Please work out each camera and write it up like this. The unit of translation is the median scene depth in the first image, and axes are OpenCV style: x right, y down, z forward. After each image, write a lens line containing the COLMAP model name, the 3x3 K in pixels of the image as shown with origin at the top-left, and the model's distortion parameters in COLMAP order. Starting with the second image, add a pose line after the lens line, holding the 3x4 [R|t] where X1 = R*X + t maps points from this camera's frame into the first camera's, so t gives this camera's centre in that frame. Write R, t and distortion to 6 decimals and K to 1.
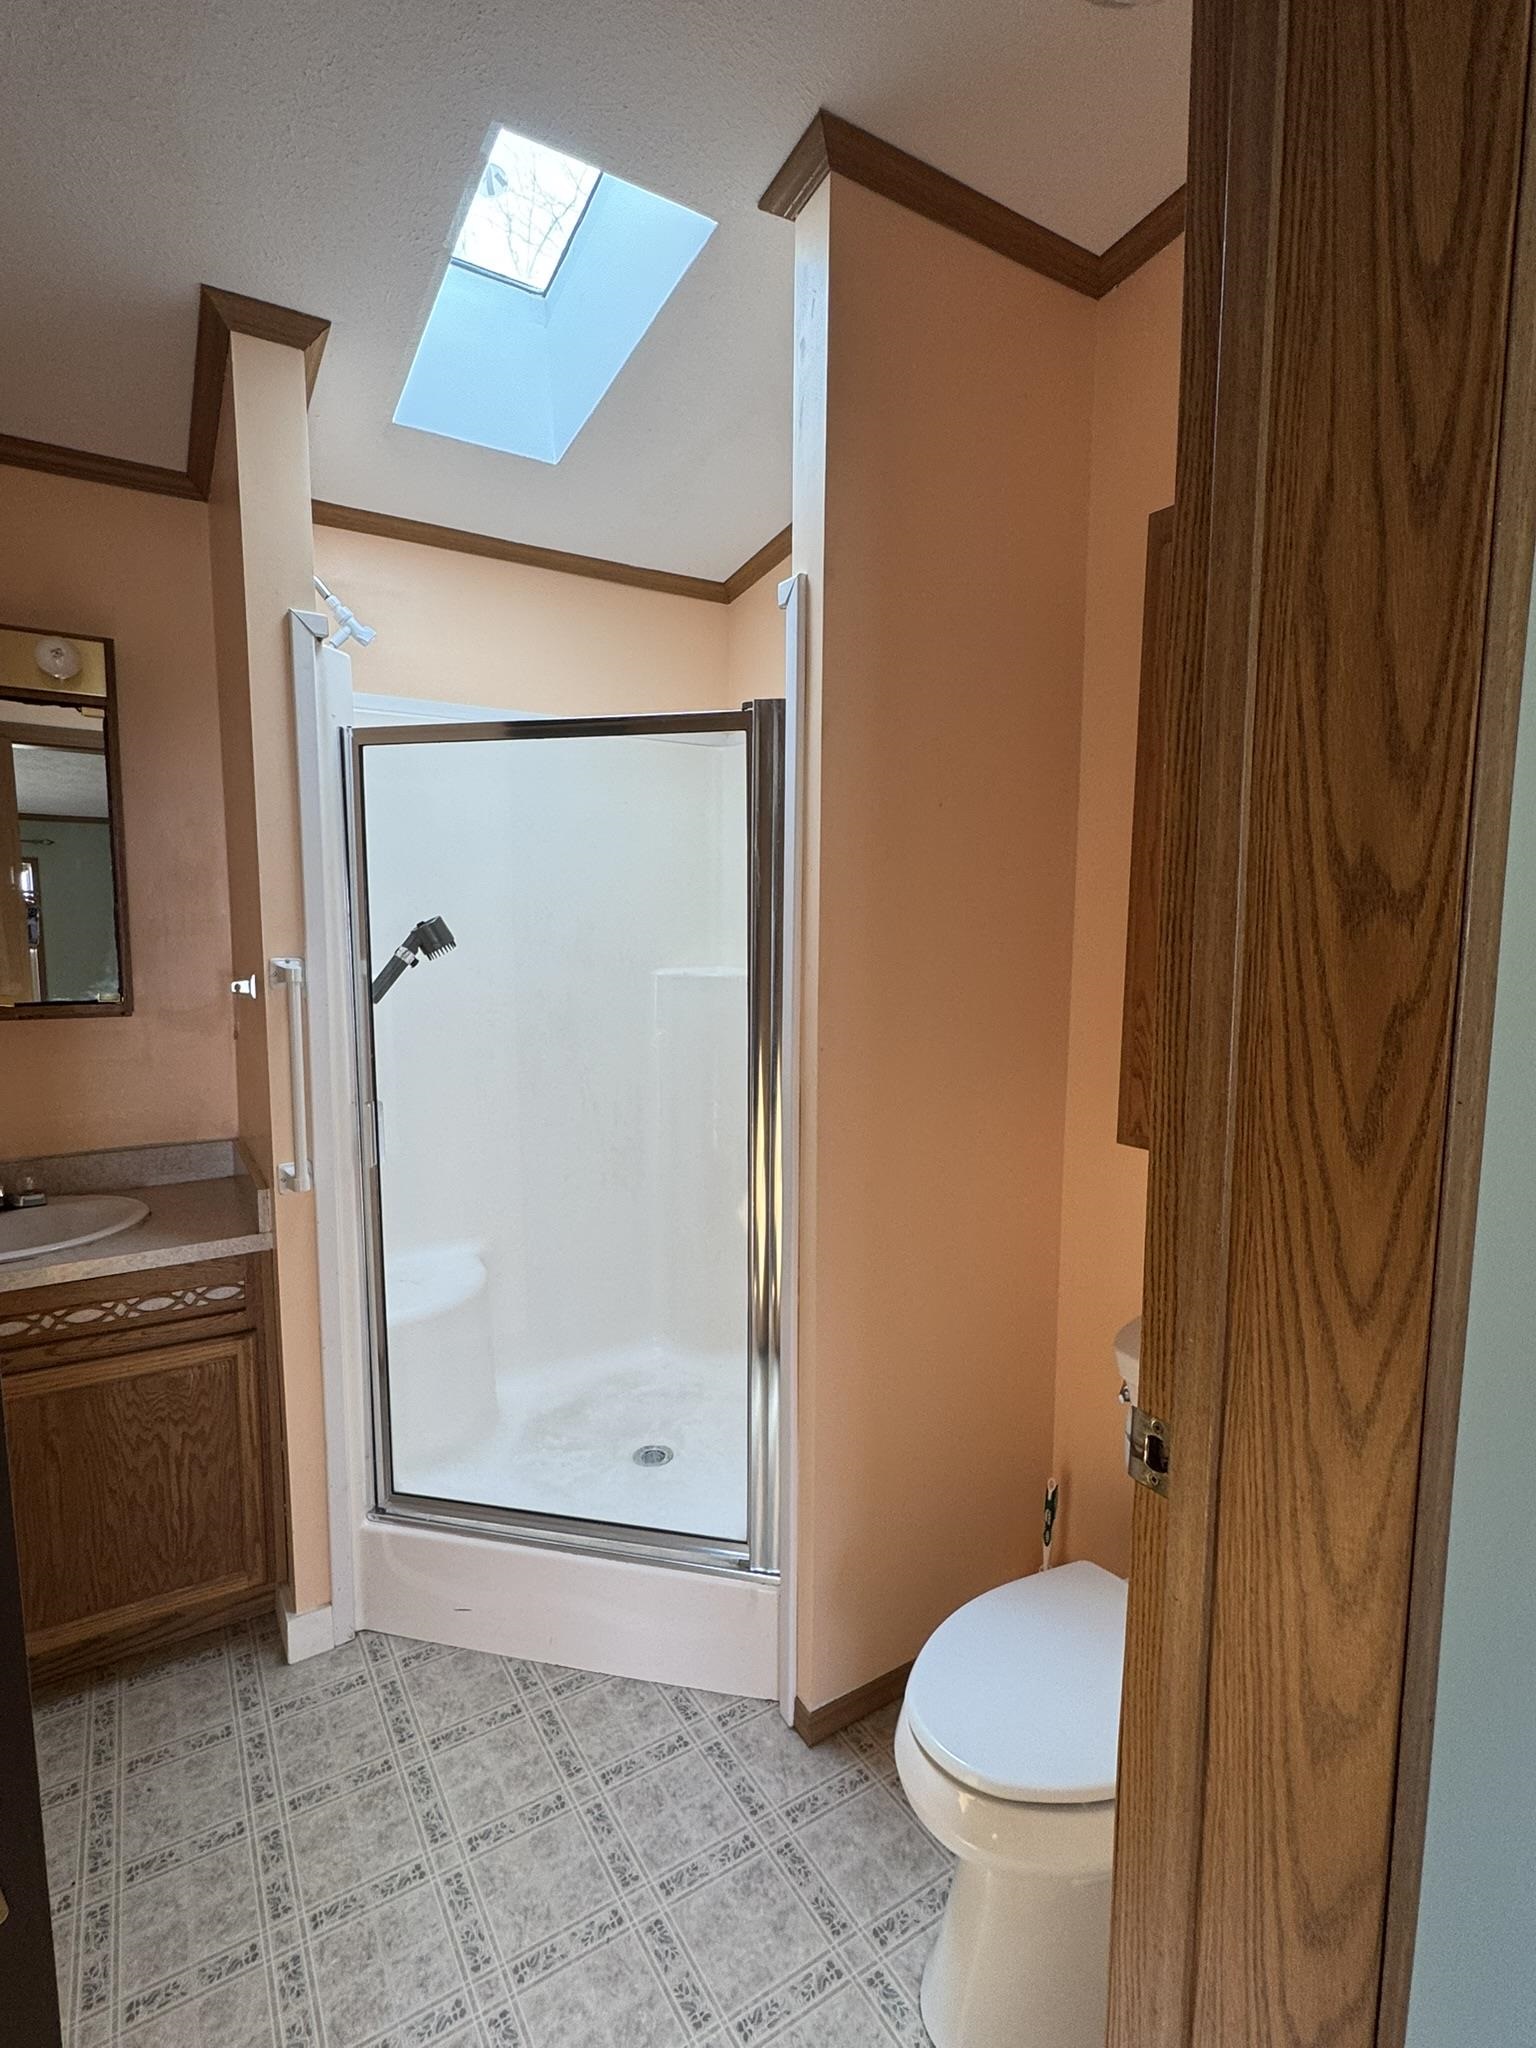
lens RADIAL K [[963.0, 0, 713.5], [0, 963.0, 1026.9], [0, 0, 1]] dist [-0.000217, -0.000786]
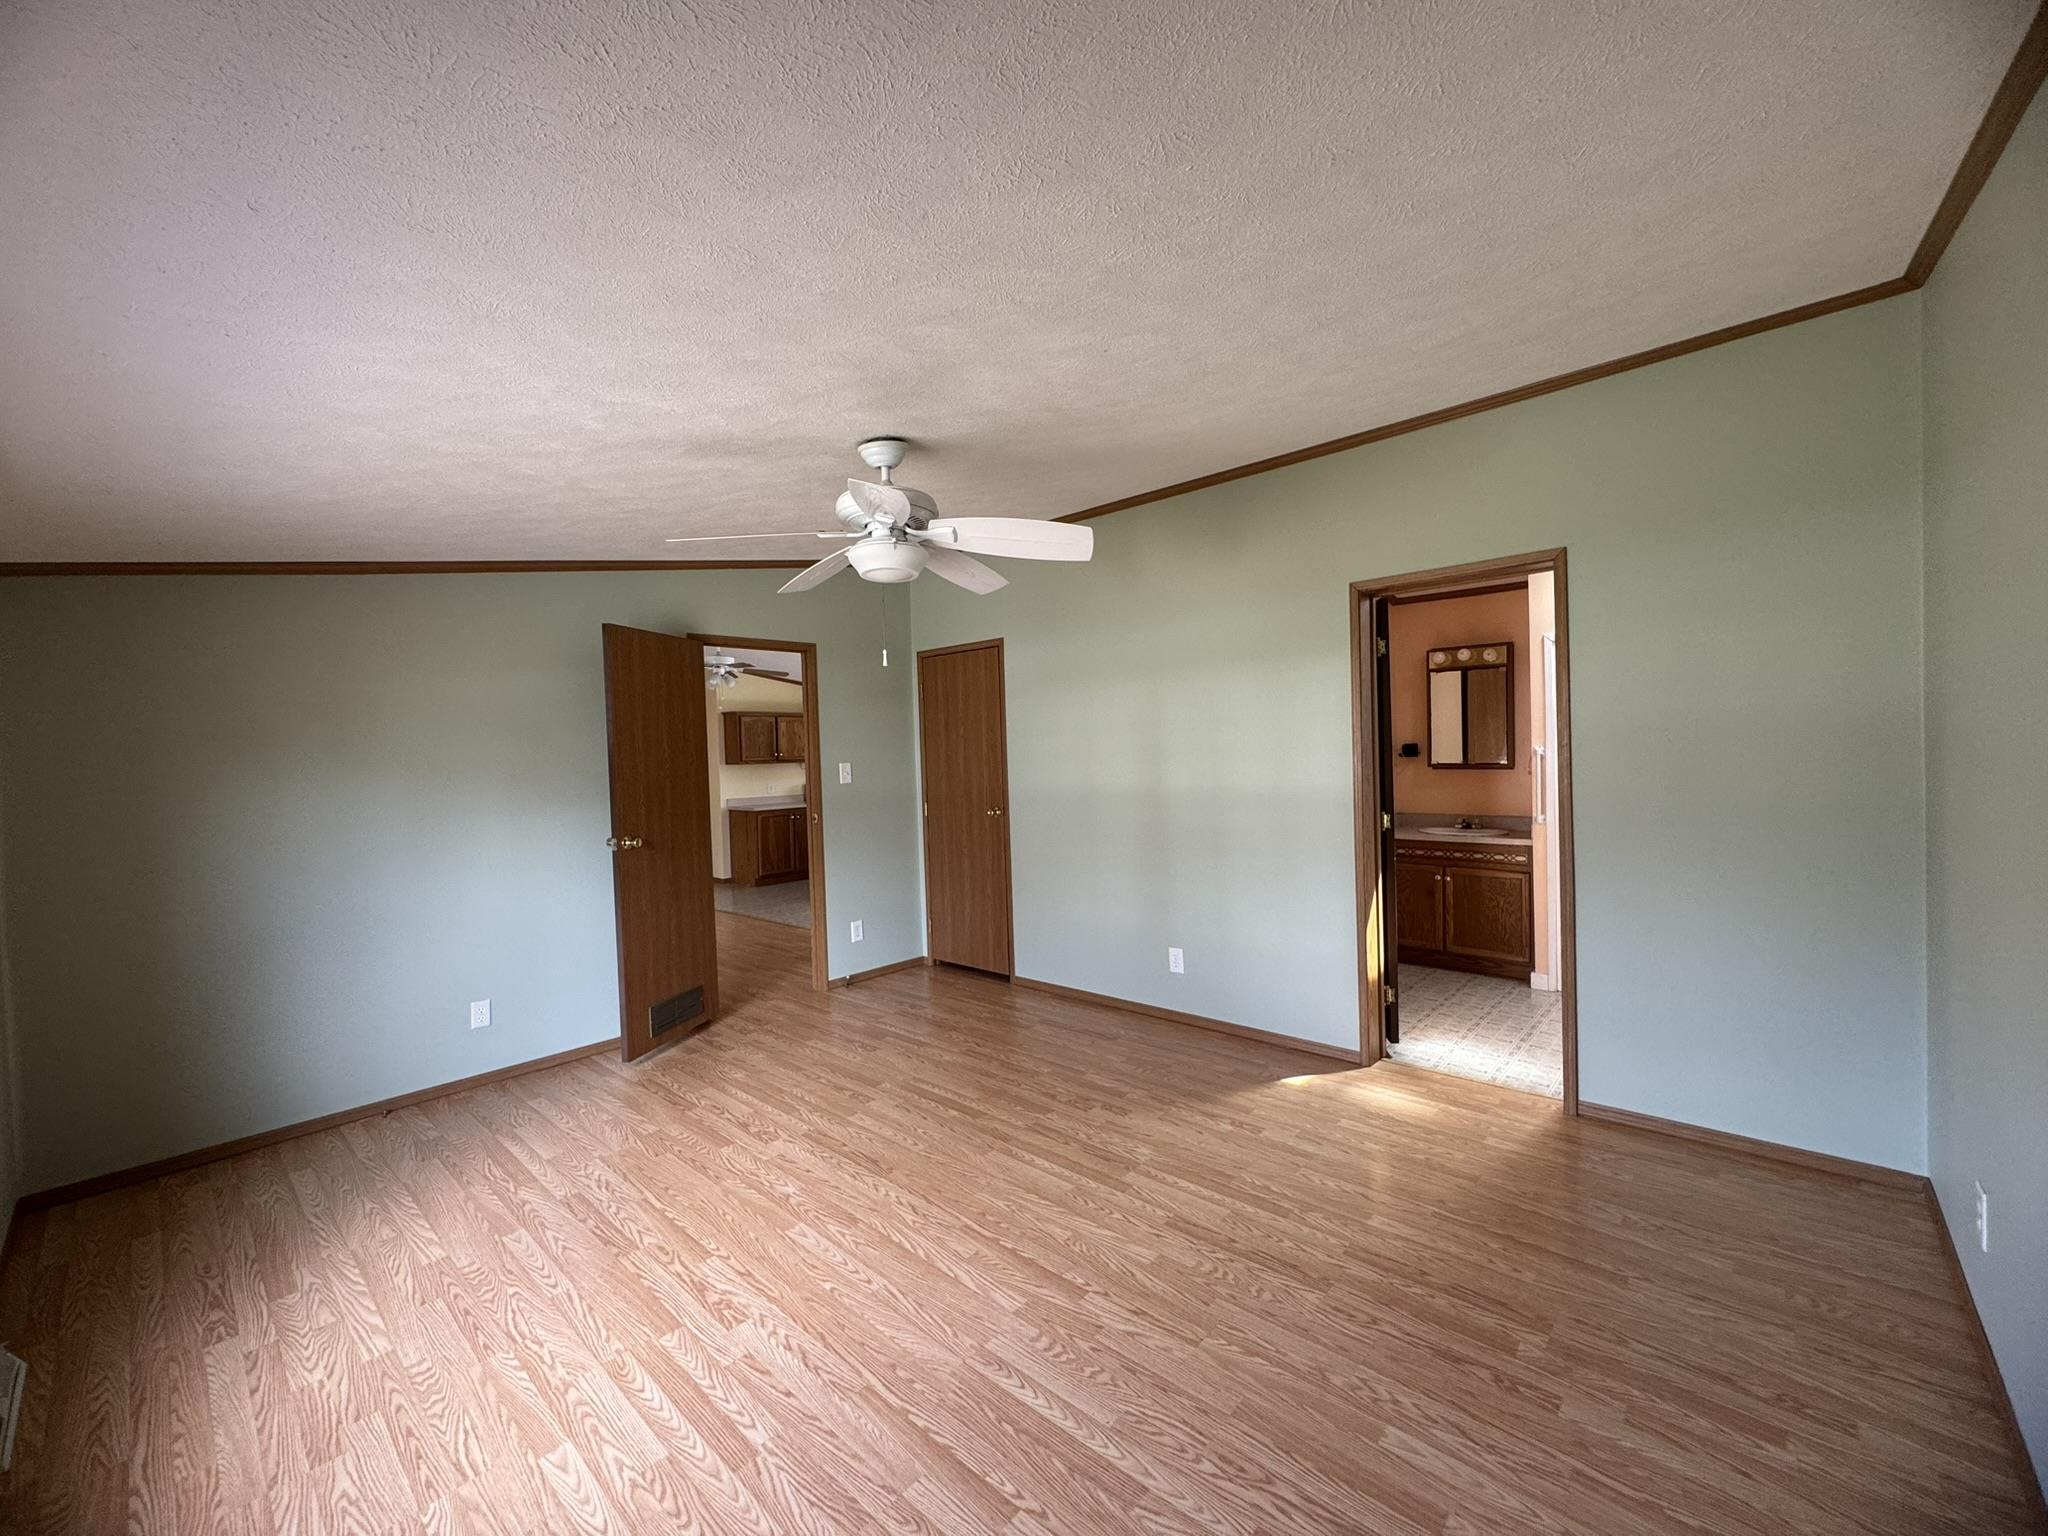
lens RADIAL K [[828.0, 0, 1024.0], [0, 828.0, 768.0], [0, 0, 1]] dist [-0.004686, 0.000119]
pose [[0.290500, 0.011751, -0.956803, 1.541933], [-0.073132, 0.997273, -0.009956, 0.135070], [0.954076, 0.072865, 0.290567, -1.281801]]
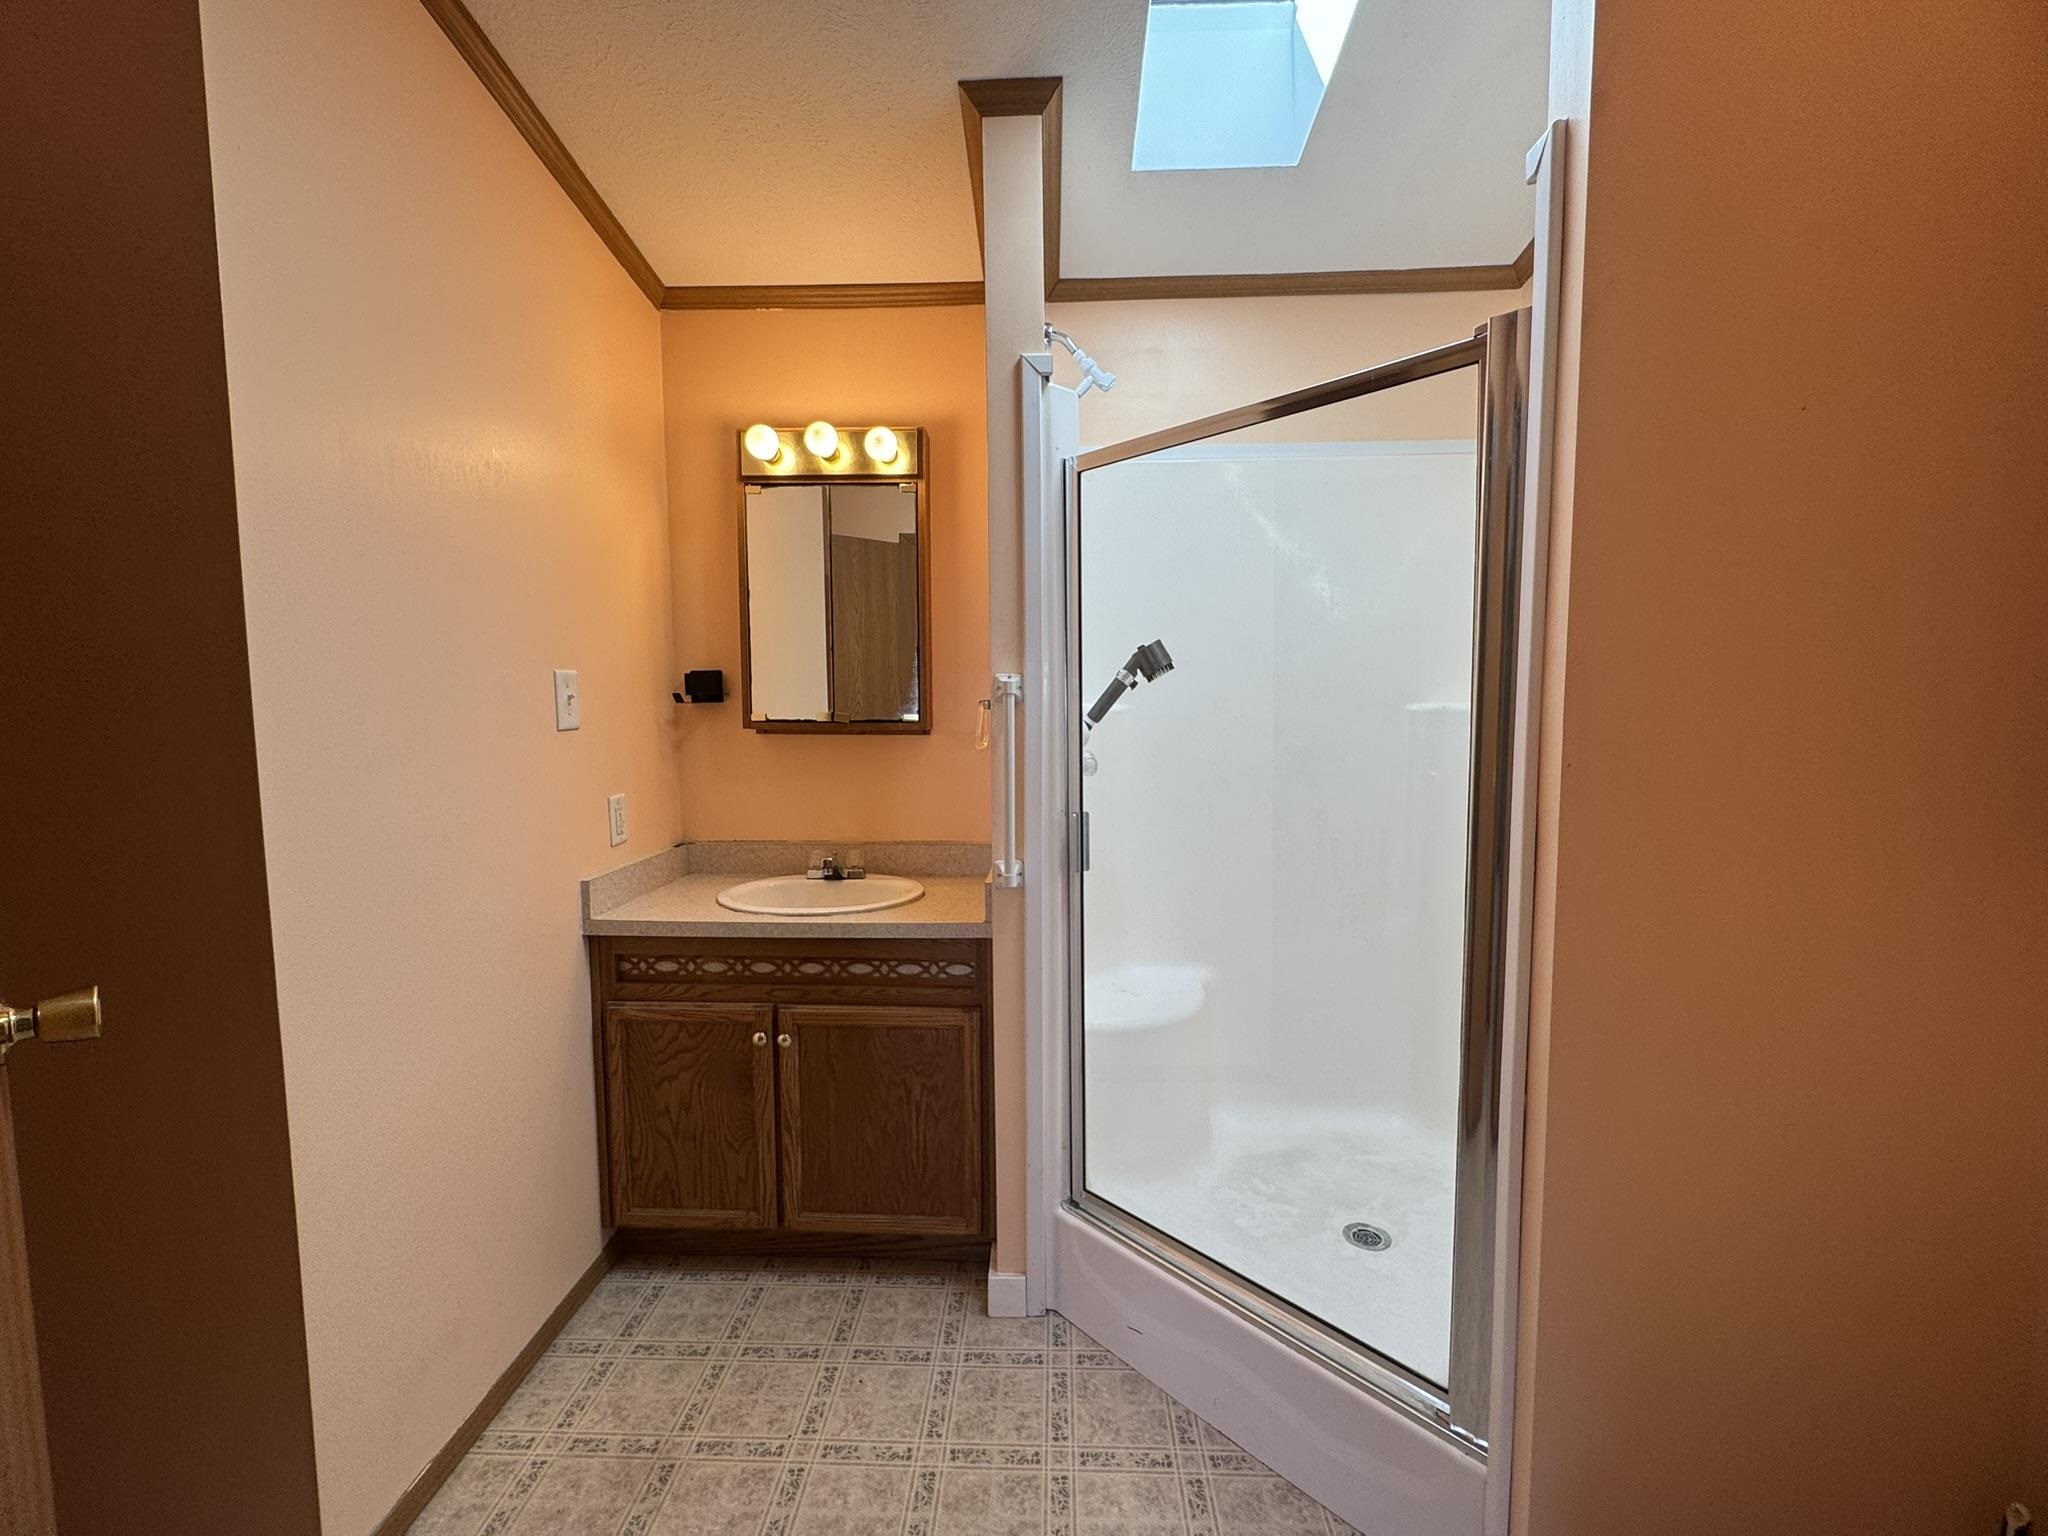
lens RADIAL K [[828.0, 0, 1024.0], [0, 828.0, 768.0], [0, 0, 1]] dist [-0.004686, 0.000119]
pose [[0.842962, 0.039428, -0.536527, 0.078452], [-0.052967, 0.998548, -0.009838, 0.041163], [0.535360, 0.036711, 0.843826, 0.200165]]
